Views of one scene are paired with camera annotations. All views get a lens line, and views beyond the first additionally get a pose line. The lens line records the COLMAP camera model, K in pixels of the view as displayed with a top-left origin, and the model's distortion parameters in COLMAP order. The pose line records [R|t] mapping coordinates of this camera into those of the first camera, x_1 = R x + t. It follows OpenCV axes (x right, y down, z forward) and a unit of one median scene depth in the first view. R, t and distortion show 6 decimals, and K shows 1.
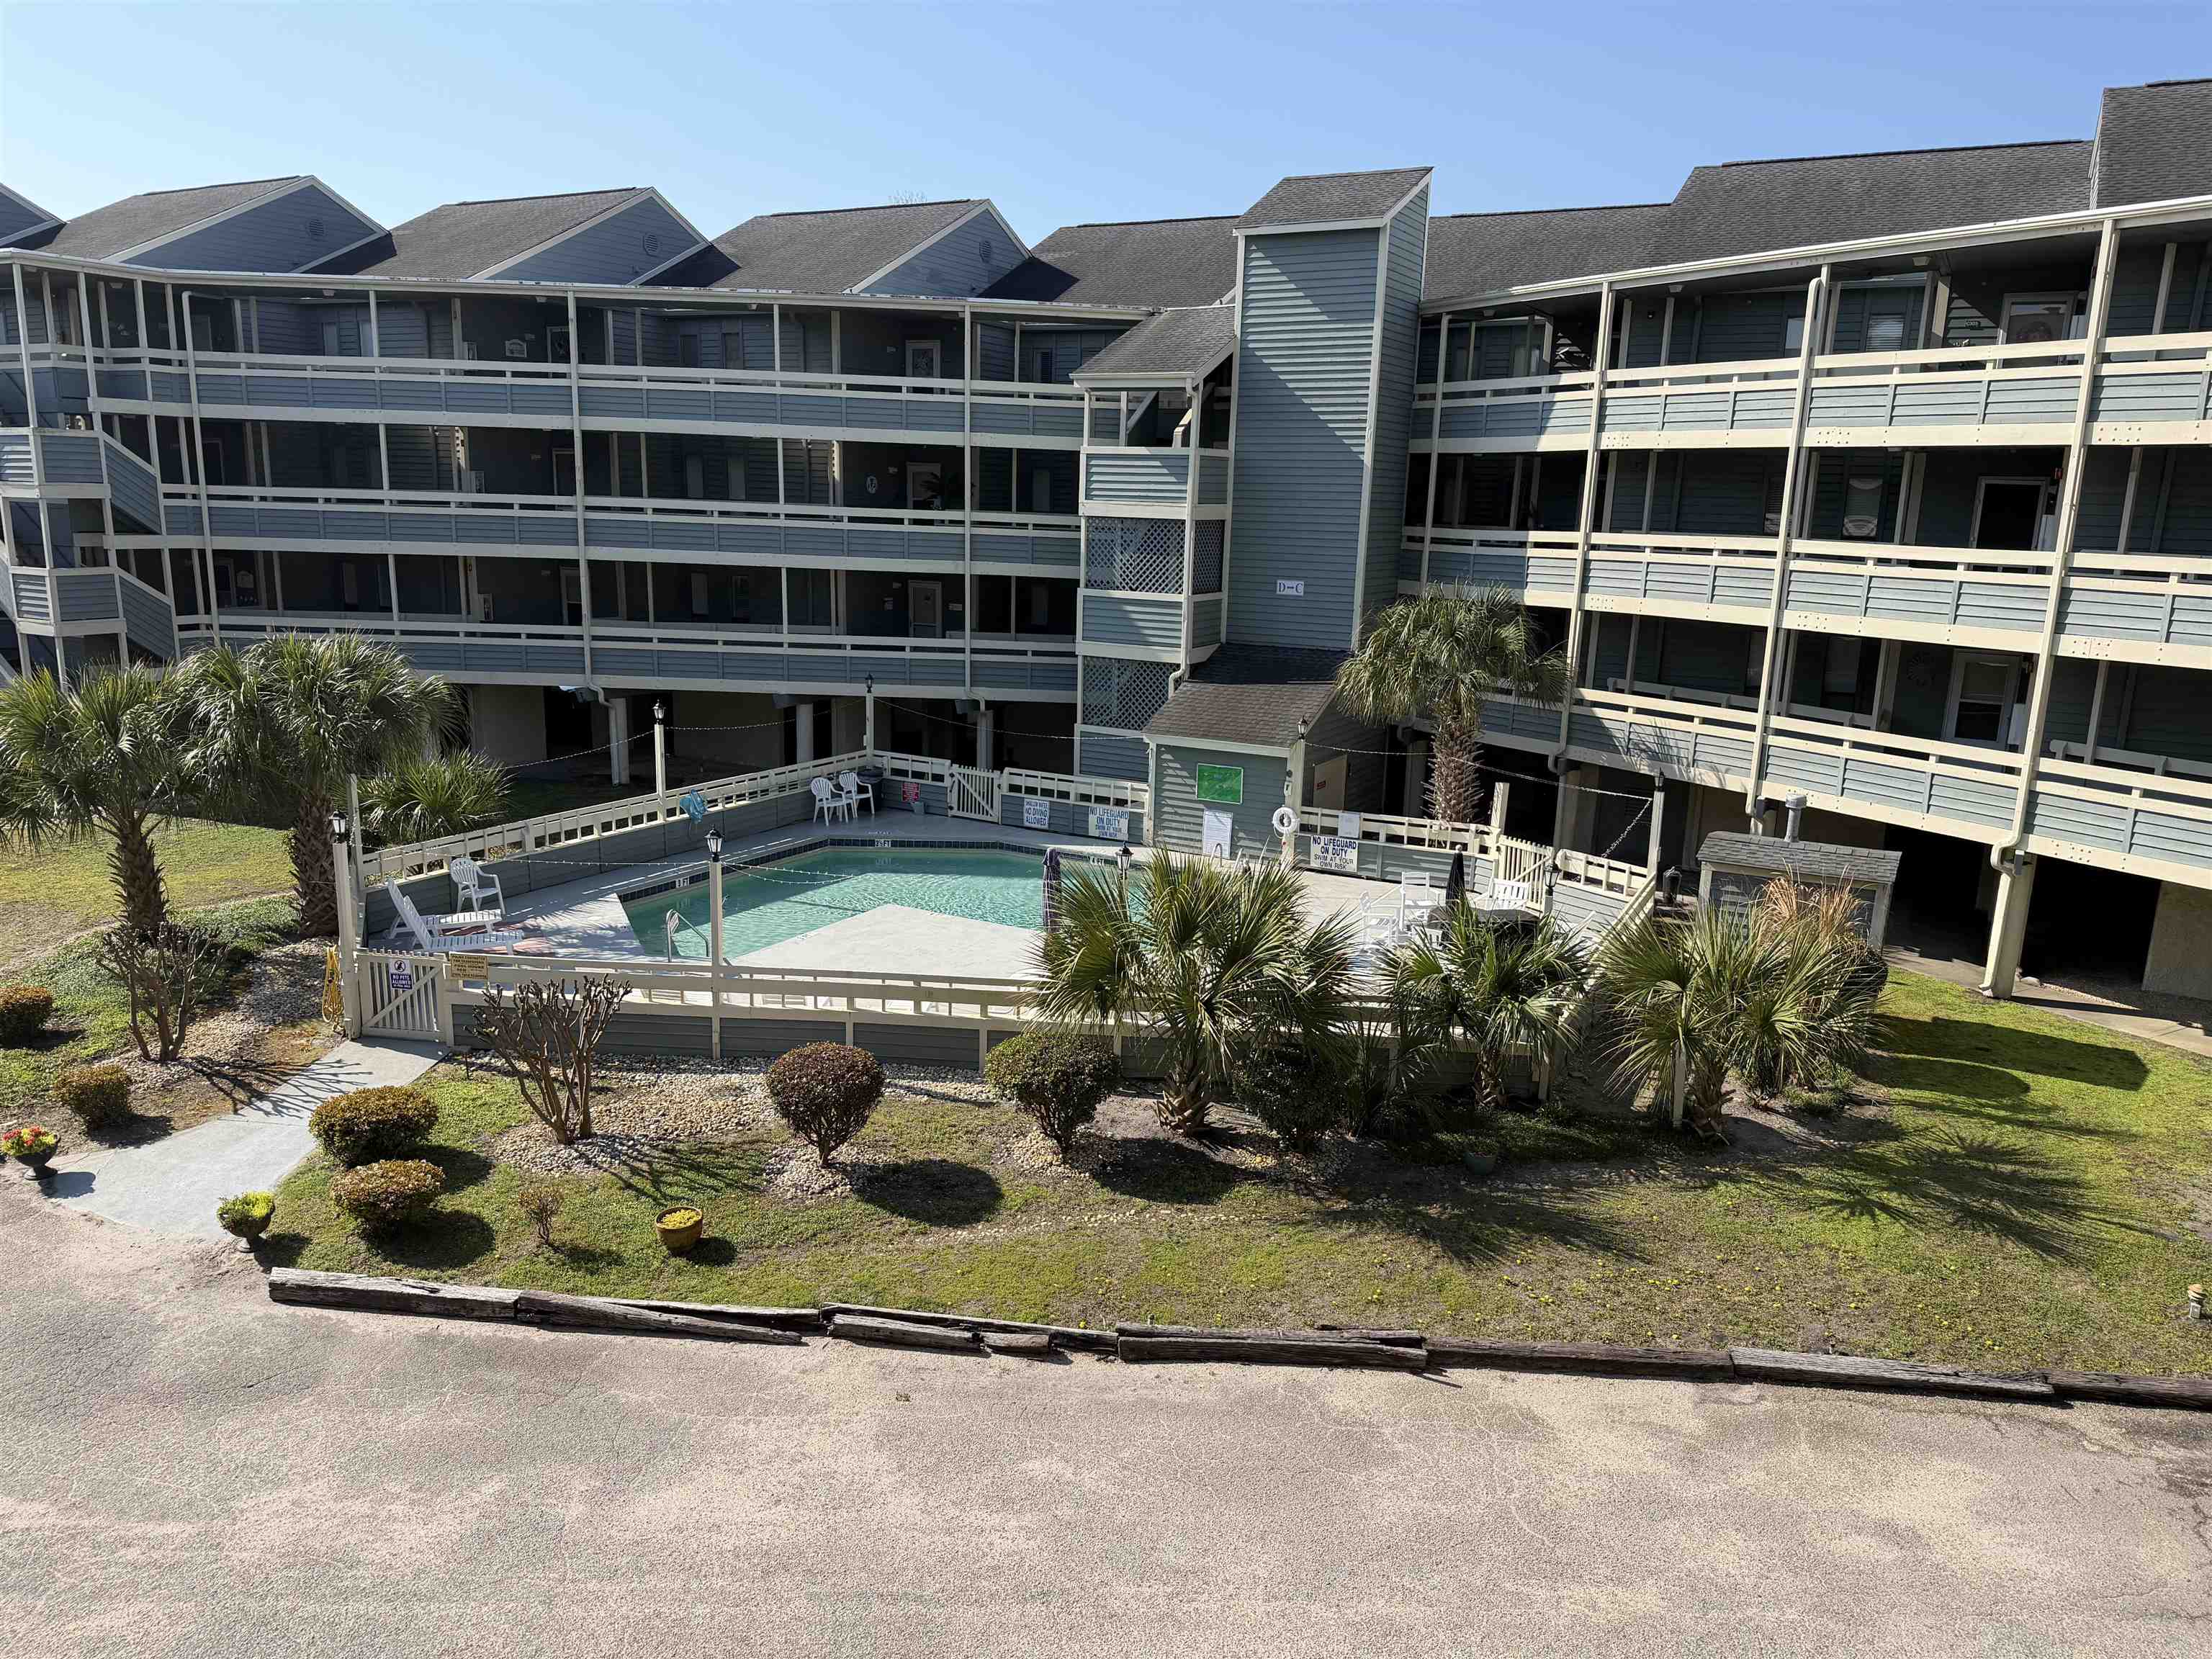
lens RADIAL K [[1550.6, 0, 1204.7], [0, 1550.6, 821.6], [0, 0, 1]] dist [0.059340, -0.064389]
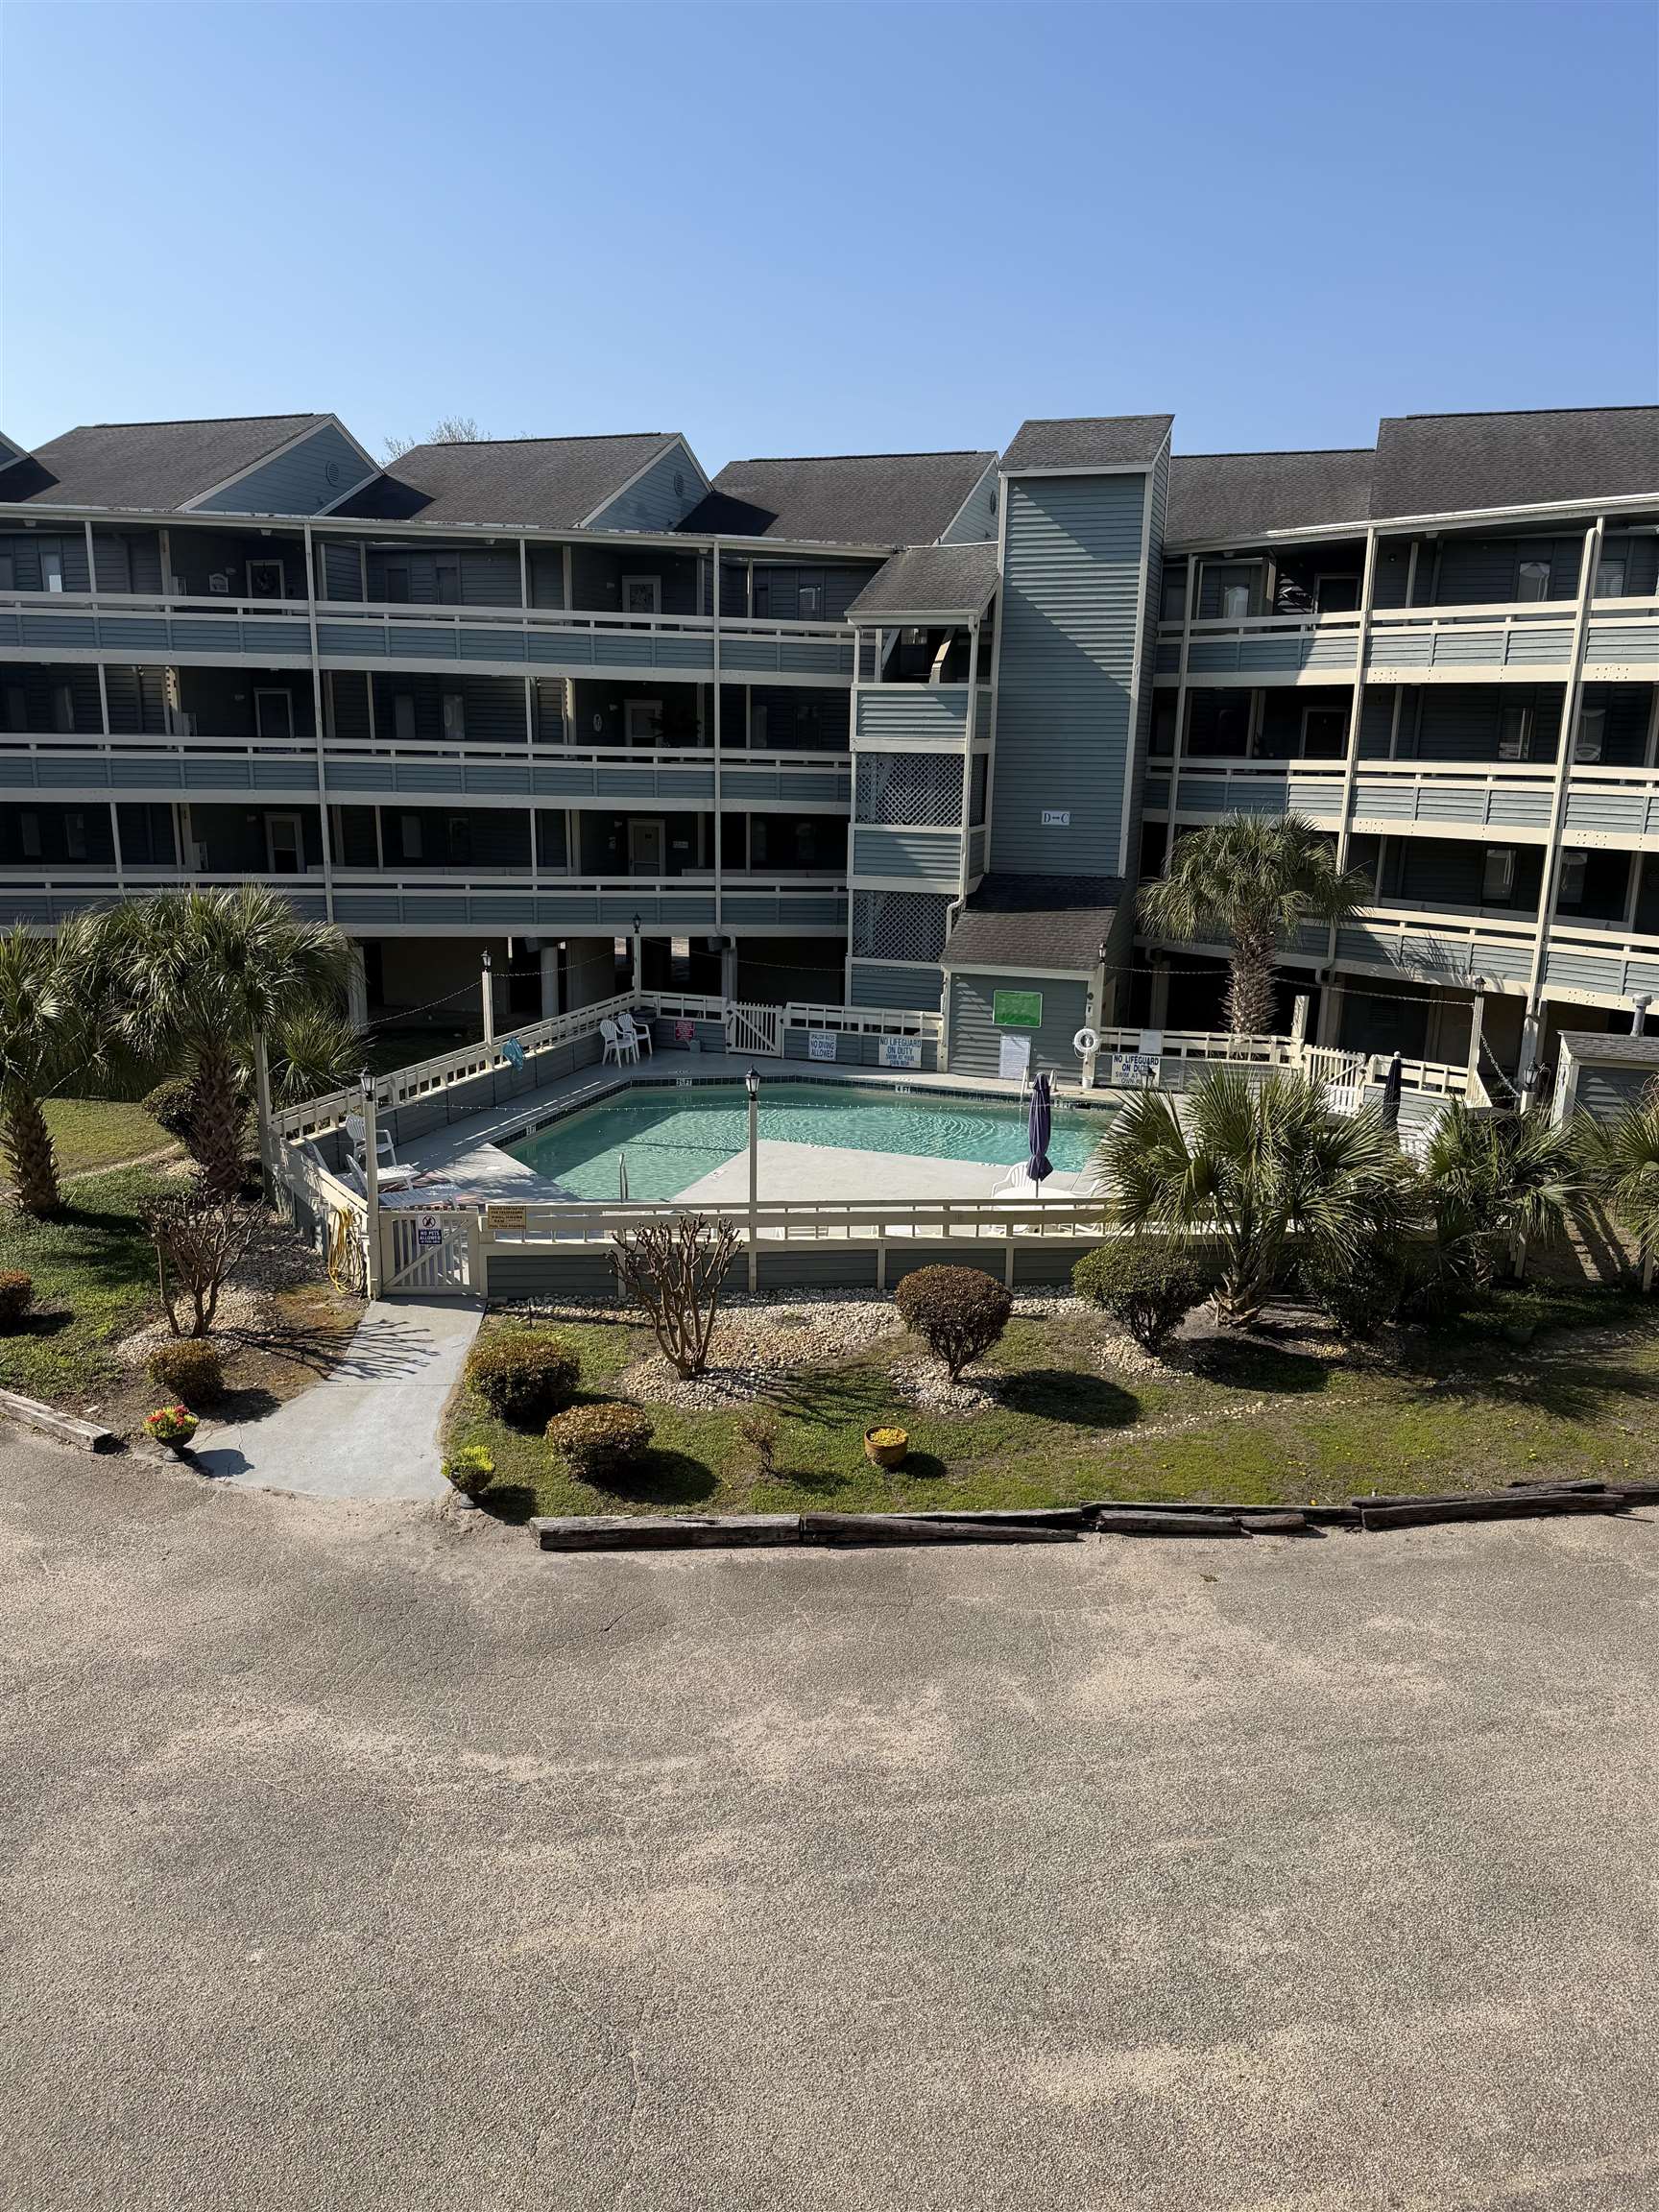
lens RADIAL K [[1550.6, 0, 812.9], [0, 1550.6, 1091.1], [0, 0, 1]] dist [0.059340, -0.064389]
pose [[0.984764, -0.049507, 0.166698, -0.340201], [0.045024, 0.998518, 0.030568, -0.008067], [-0.167964, -0.022597, 0.985534, -0.008683]]
